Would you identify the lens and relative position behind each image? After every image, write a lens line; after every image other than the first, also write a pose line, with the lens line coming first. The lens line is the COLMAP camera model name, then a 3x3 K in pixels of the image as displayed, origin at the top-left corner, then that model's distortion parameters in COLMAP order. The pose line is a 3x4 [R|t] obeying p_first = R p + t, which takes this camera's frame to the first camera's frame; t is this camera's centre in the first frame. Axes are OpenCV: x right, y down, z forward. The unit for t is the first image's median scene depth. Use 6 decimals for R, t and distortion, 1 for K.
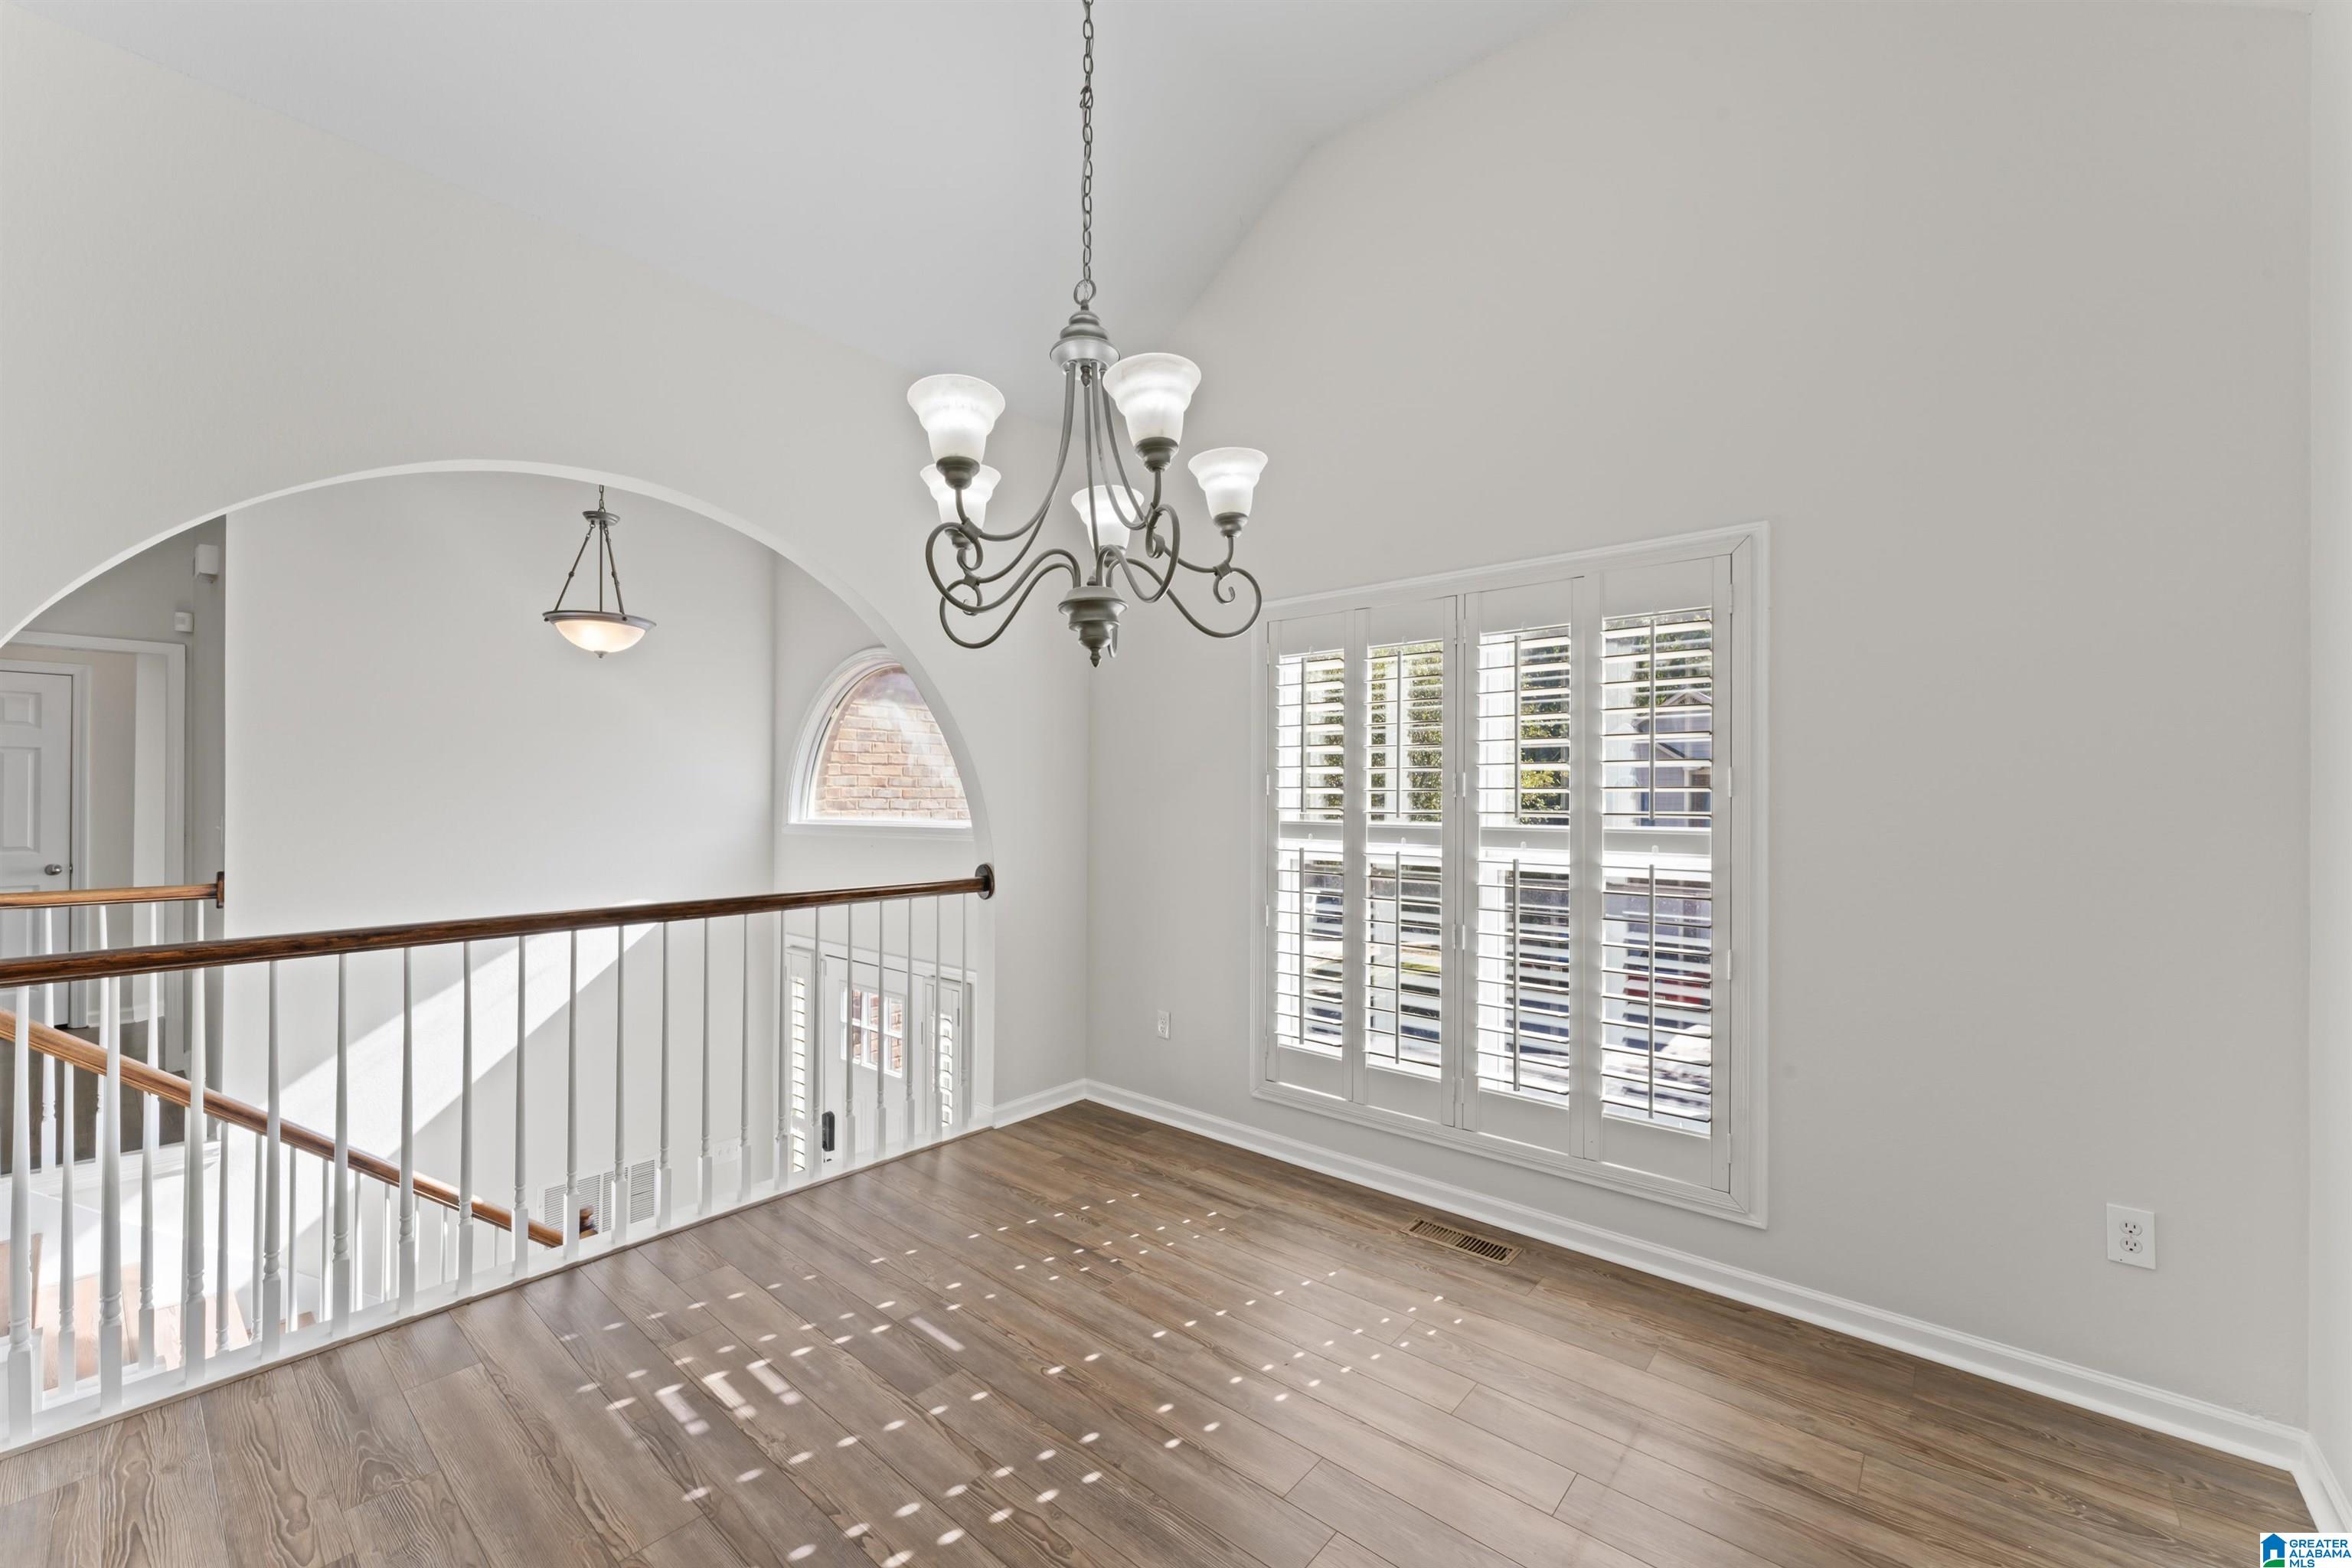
lens RADIAL K [[933.7, 0, 1180.1], [0, 933.7, 794.2], [0, 0, 1]] dist [-0.001218, 0.000149]
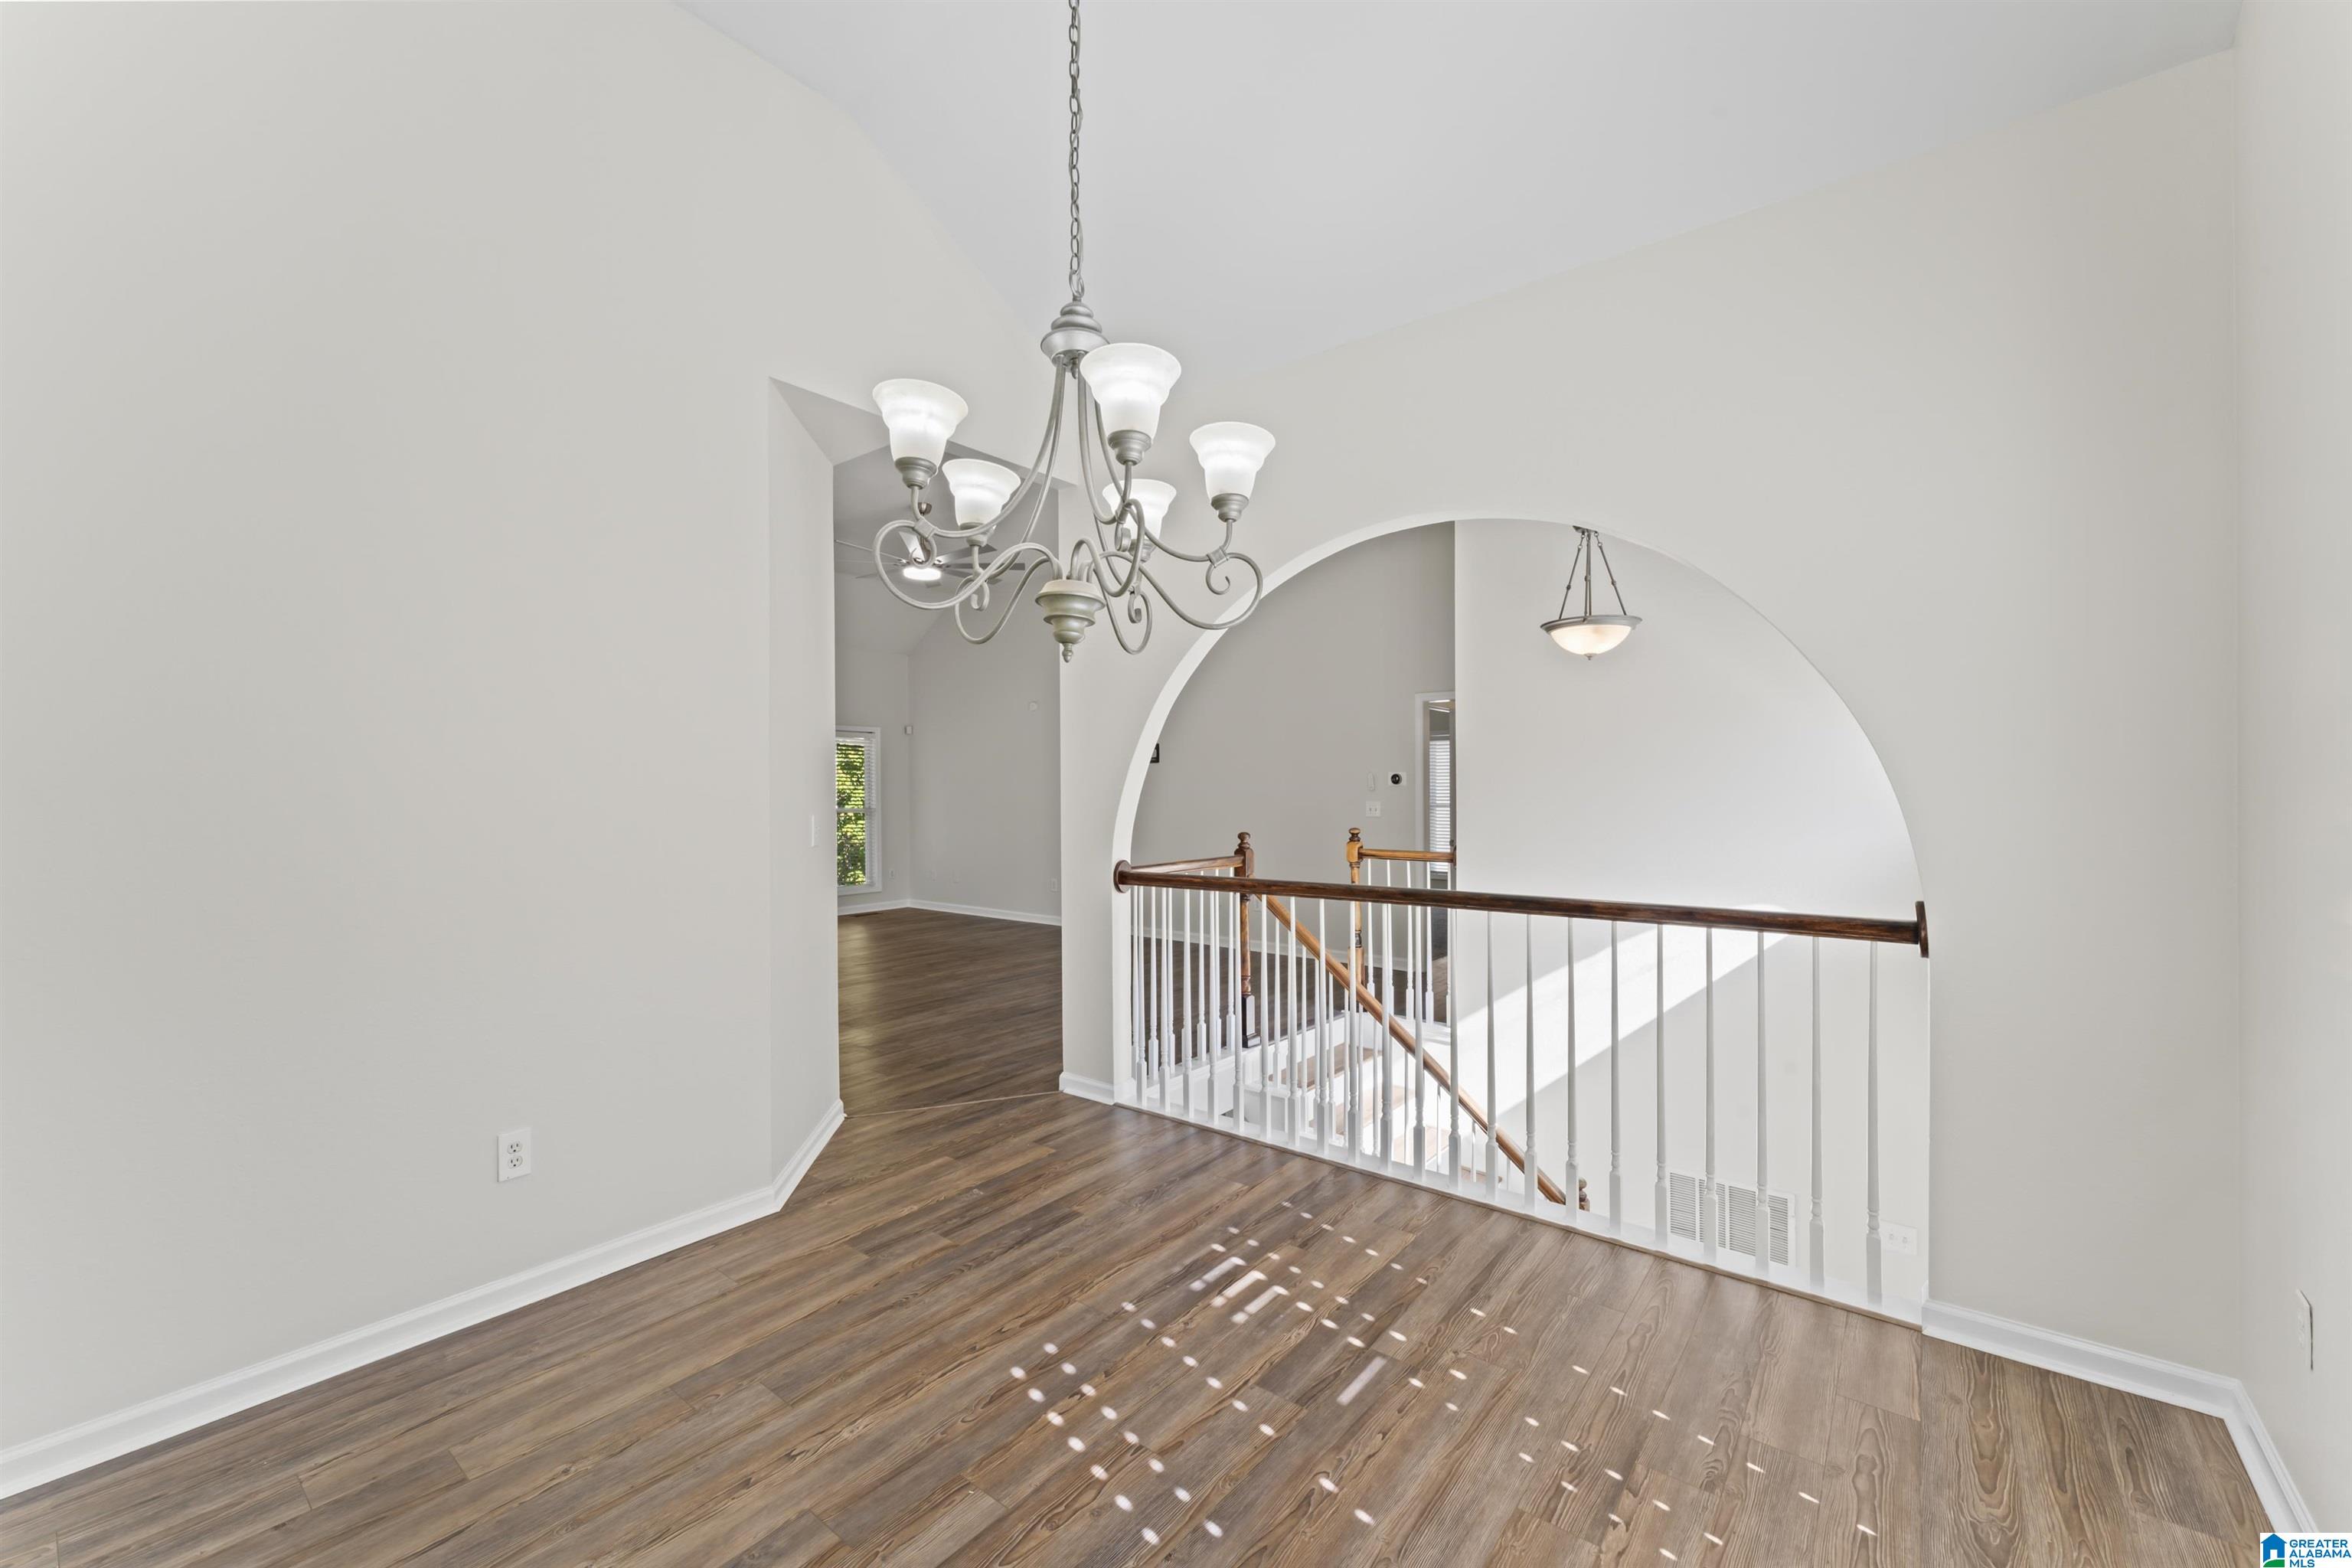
lens RADIAL K [[950.3, 0, 1176.0], [0, 950.3, 784.0], [0, 0, 1]] dist [0.041377, -0.019225]
pose [[0.027324, -0.009938, -0.999577, 0.605559], [0.007913, 0.999921, -0.009725, -0.000641], [0.999595, -0.007644, 0.027400, 0.700415]]
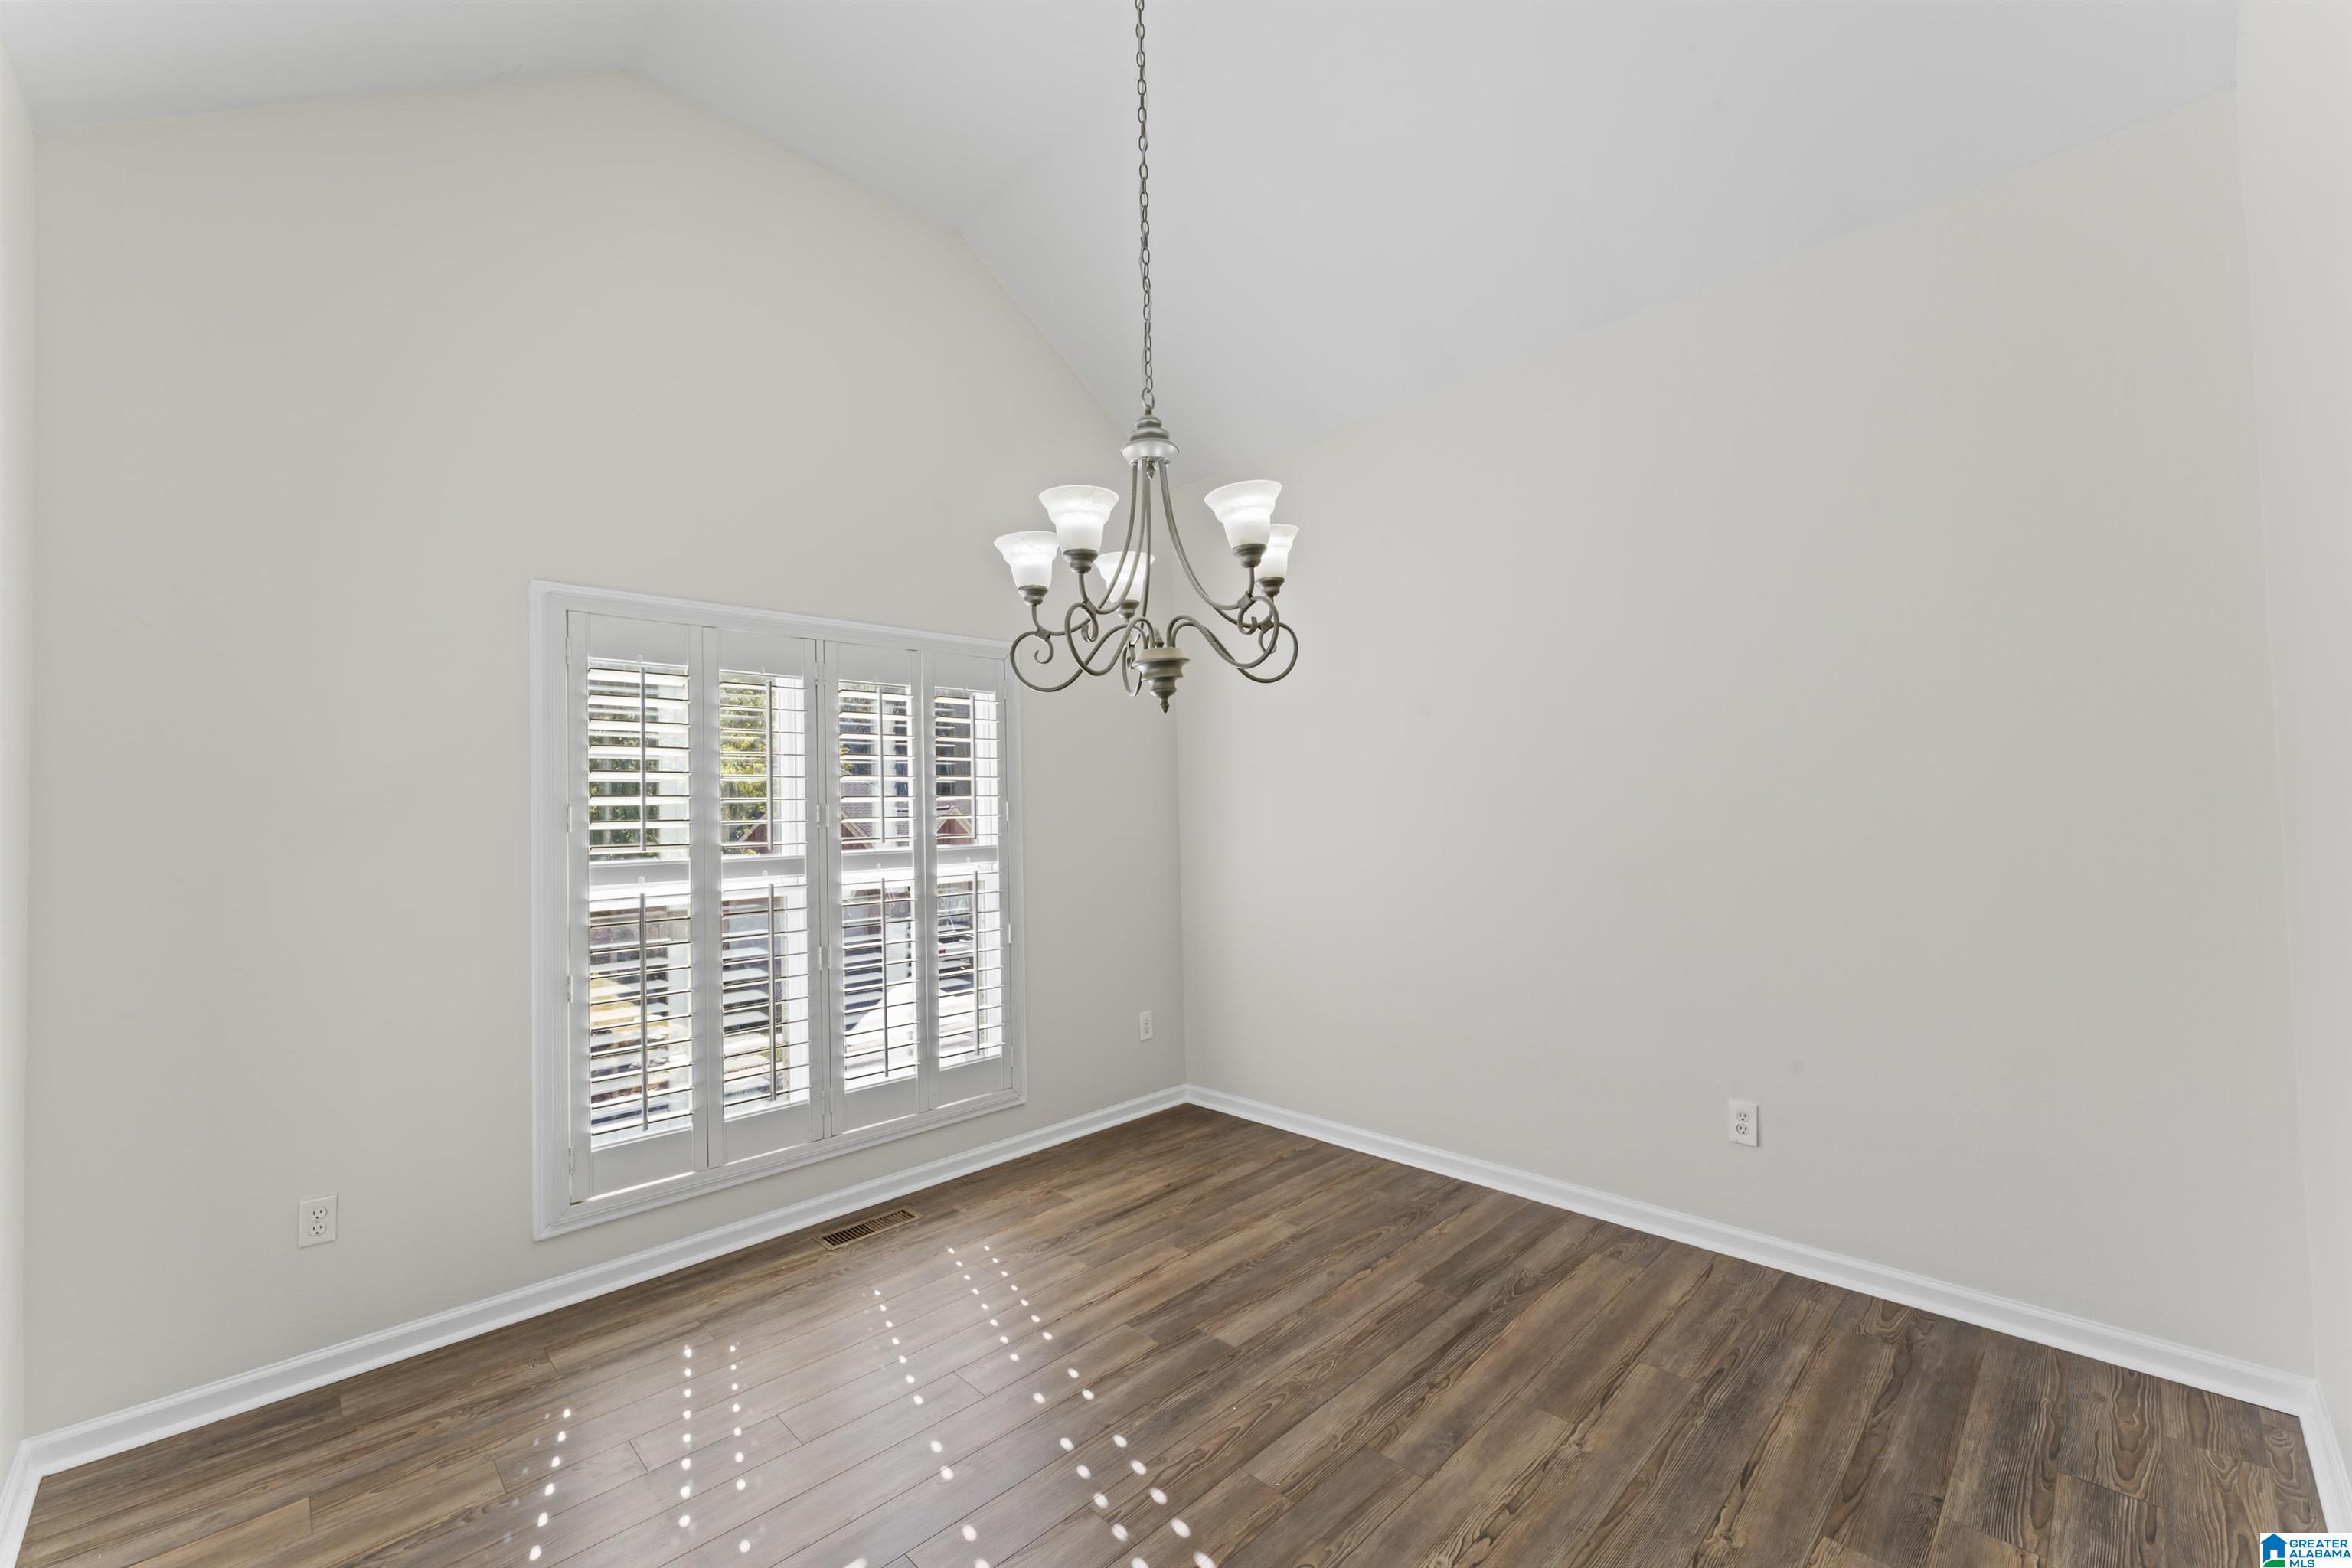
lens RADIAL K [[942.5, 0, 1173.6], [0, 942.5, 815.3], [0, 0, 1]] dist [-0.000950, -0.000084]
pose [[0.096295, -0.013292, 0.995264, -0.827166], [0.025098, 0.999625, 0.010922, -0.012868], [-0.995036, 0.023928, 0.096592, 0.564112]]
